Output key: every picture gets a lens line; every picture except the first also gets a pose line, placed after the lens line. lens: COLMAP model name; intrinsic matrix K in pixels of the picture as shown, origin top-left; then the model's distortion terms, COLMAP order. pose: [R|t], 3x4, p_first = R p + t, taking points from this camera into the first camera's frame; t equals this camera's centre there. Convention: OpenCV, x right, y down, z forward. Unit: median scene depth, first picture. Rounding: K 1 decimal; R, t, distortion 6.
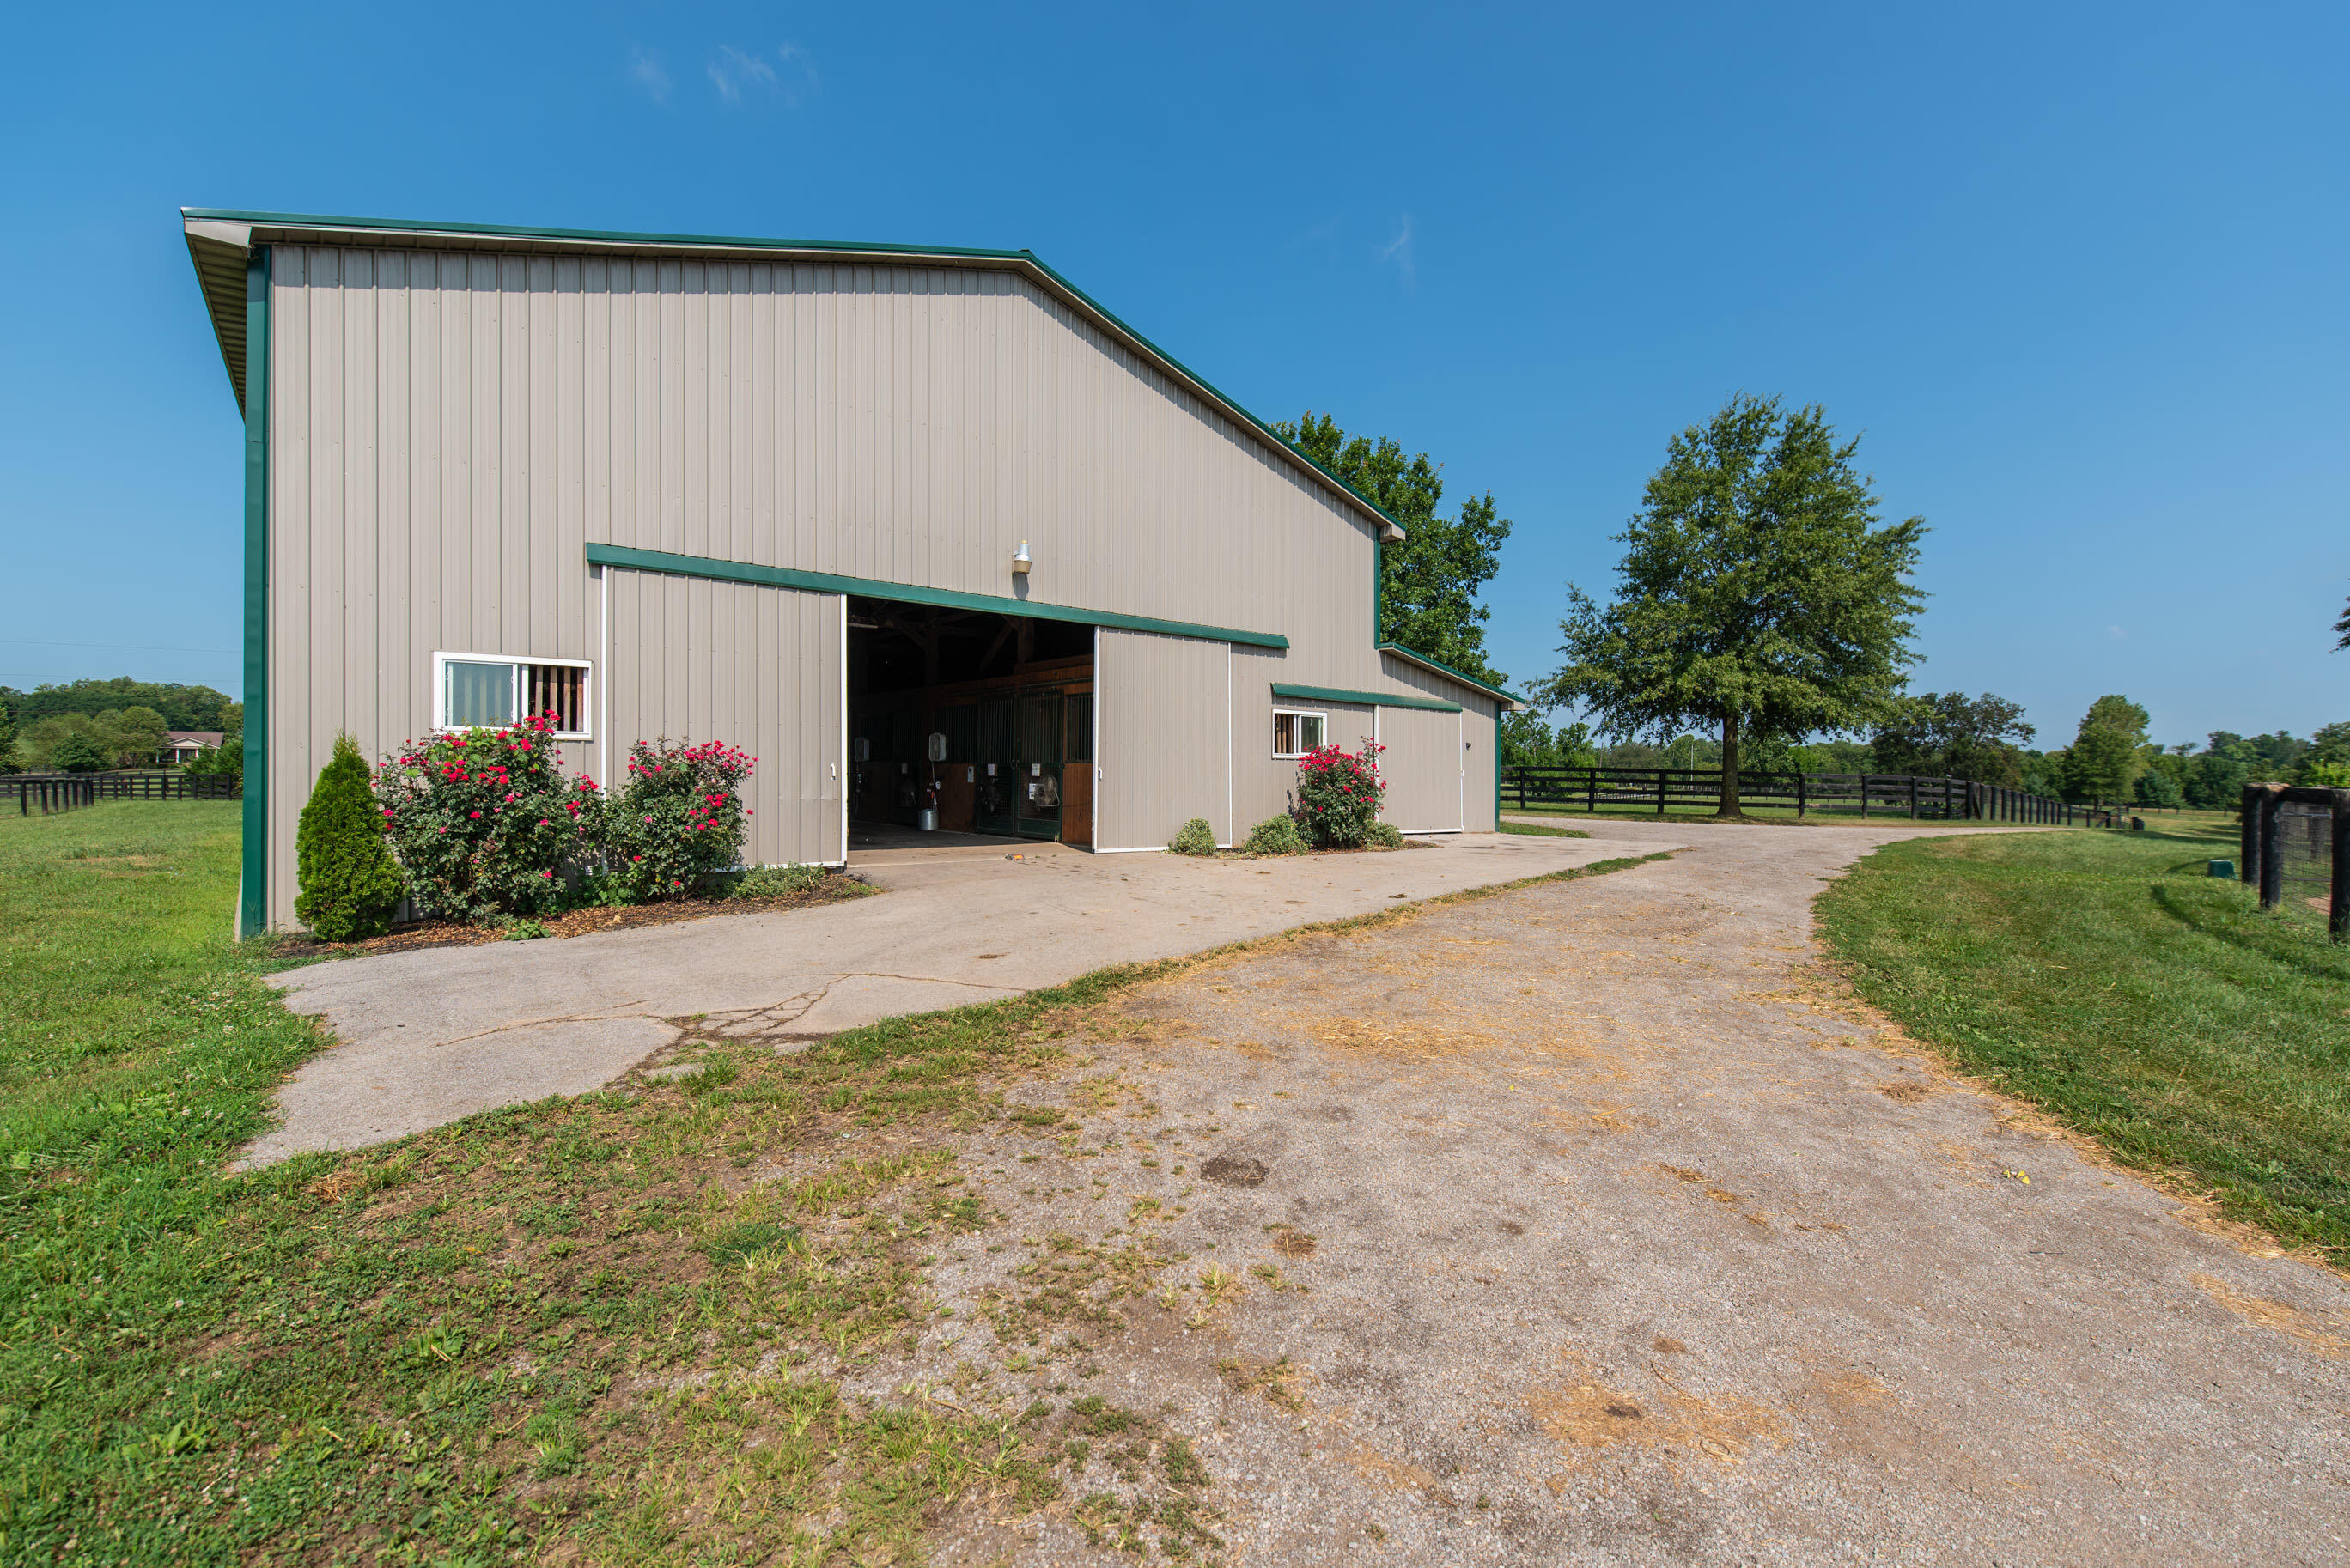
lens RADIAL K [[993.8, 0, 1186.4], [0, 993.8, 782.2], [0, 0, 1]] dist [0.000919, 0.000087]
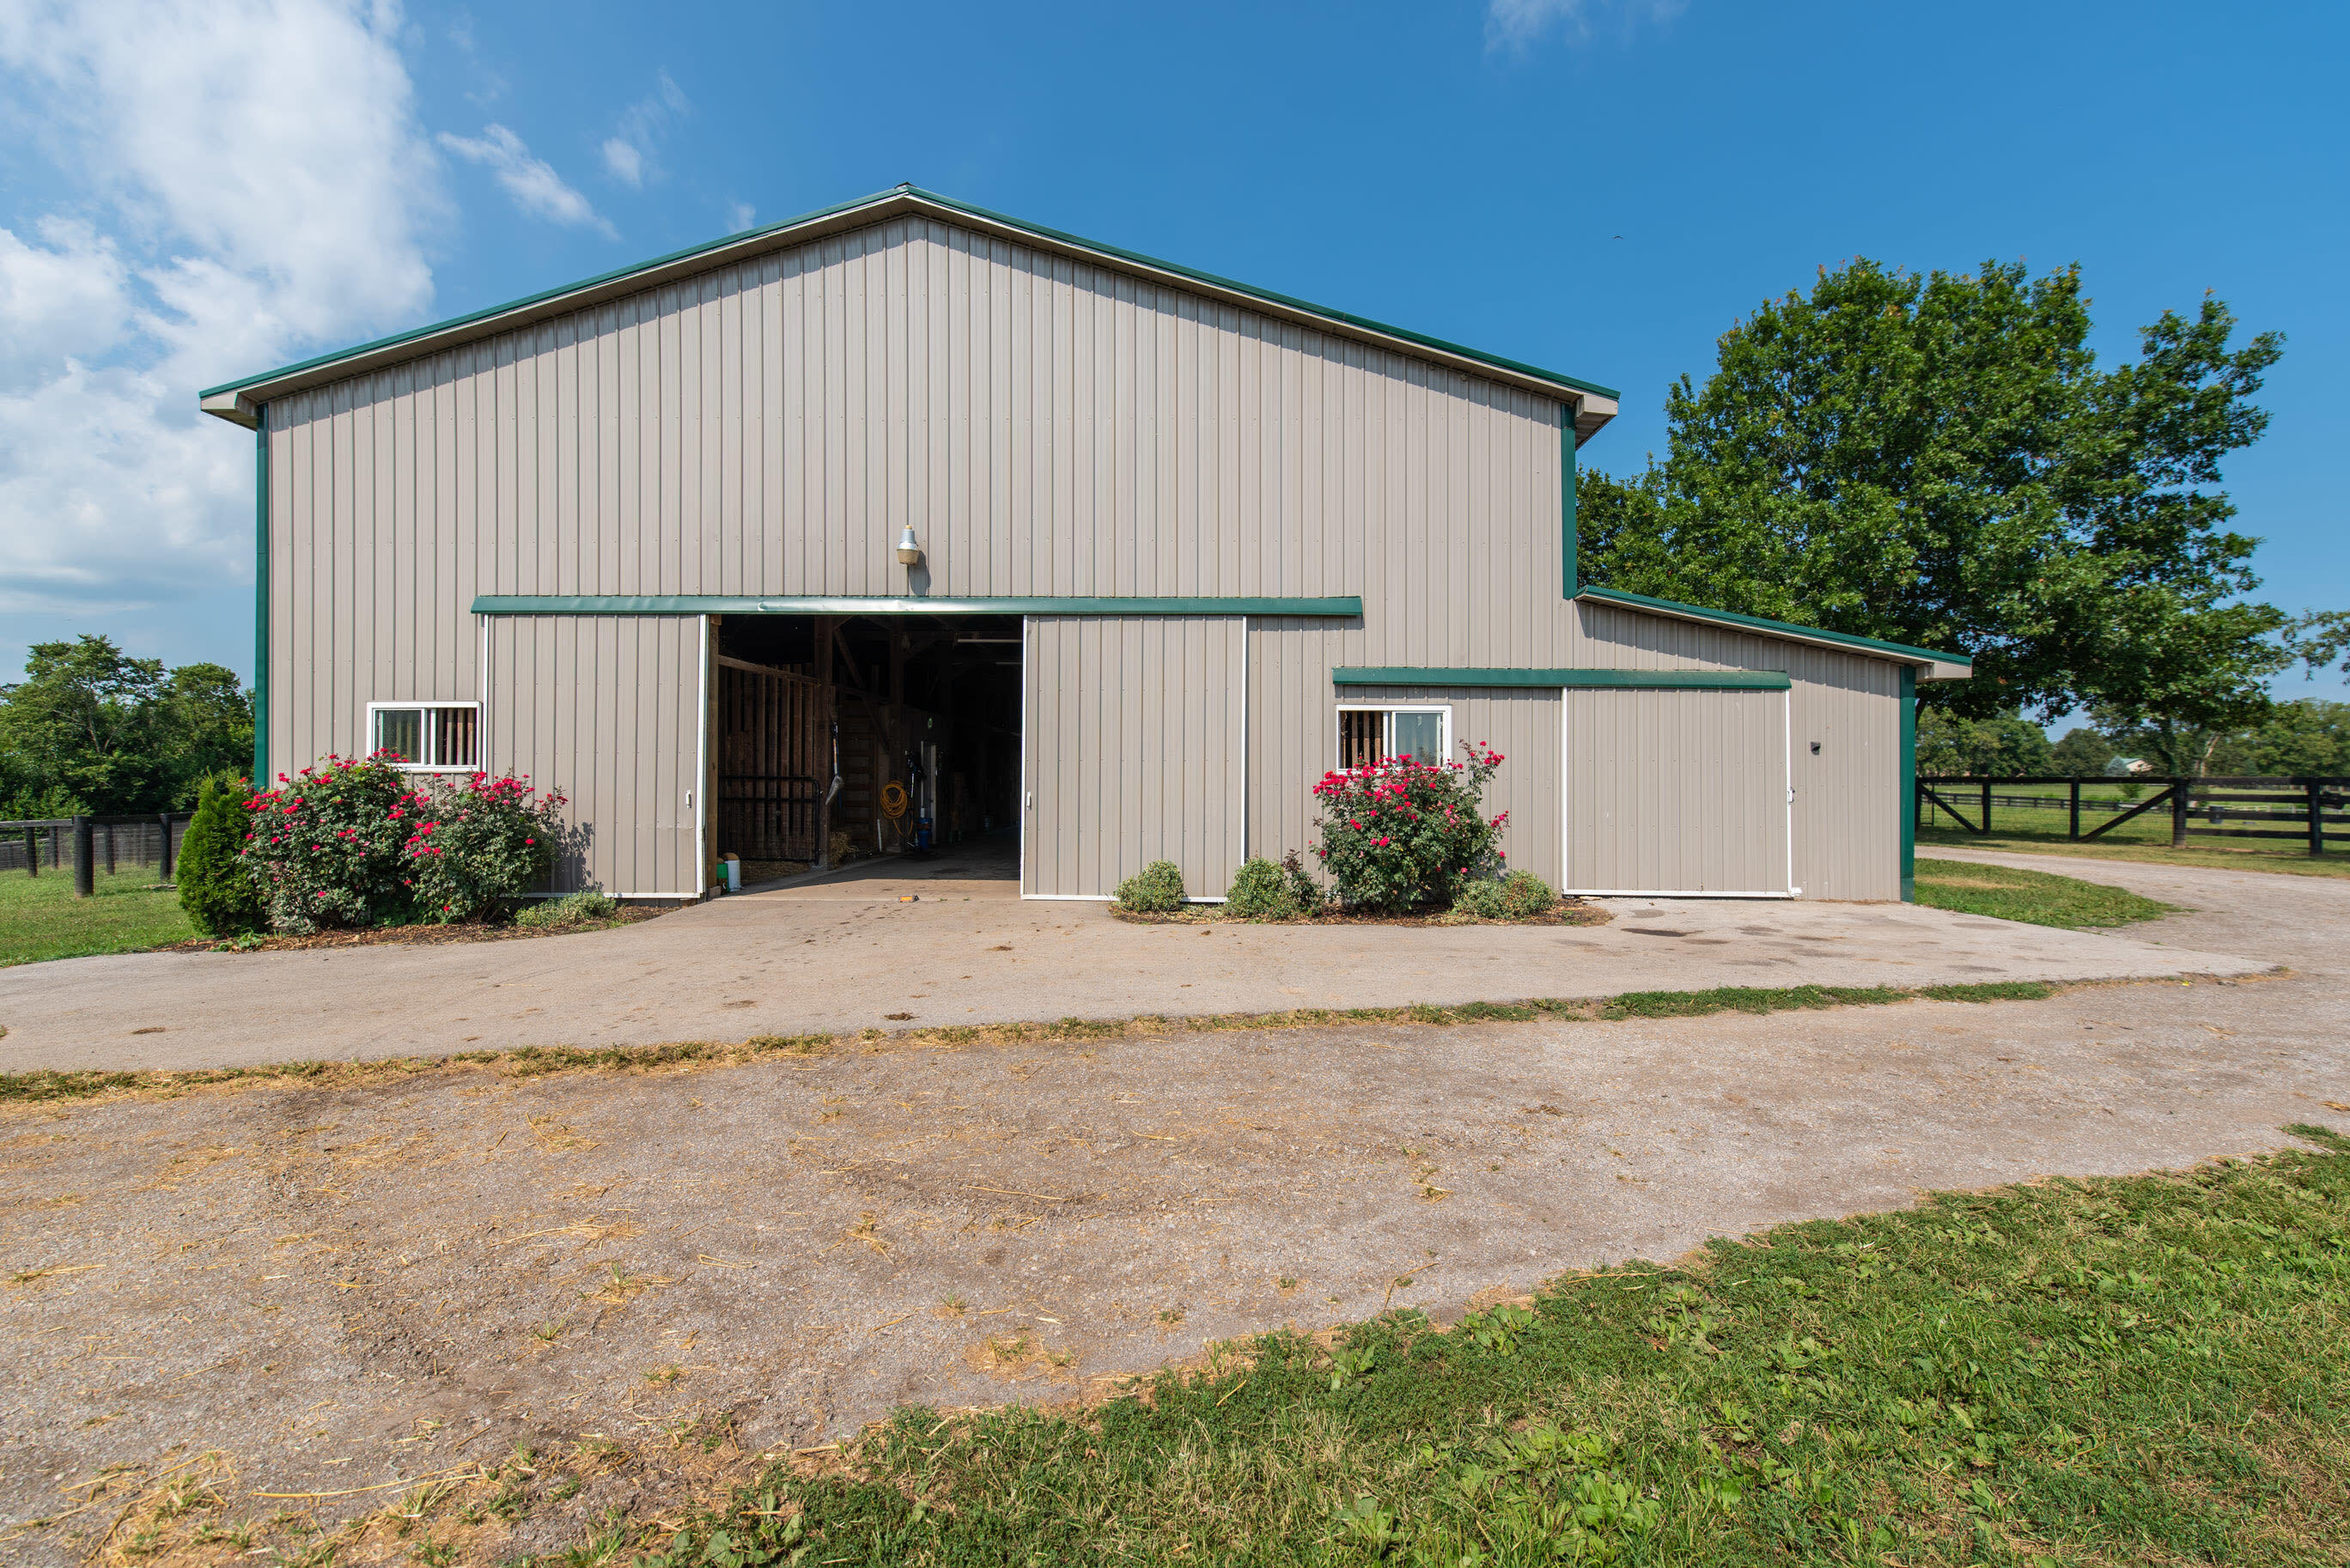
lens RADIAL K [[993.8, 0, 1174.1], [0, 993.8, 787.9], [0, 0, 1]] dist [0.000919, 0.000087]
pose [[0.770075, -0.004371, -0.637939, 0.470180], [-0.001117, 0.999966, -0.008199, -0.011216], [0.637953, 0.007027, 0.770043, 0.422571]]
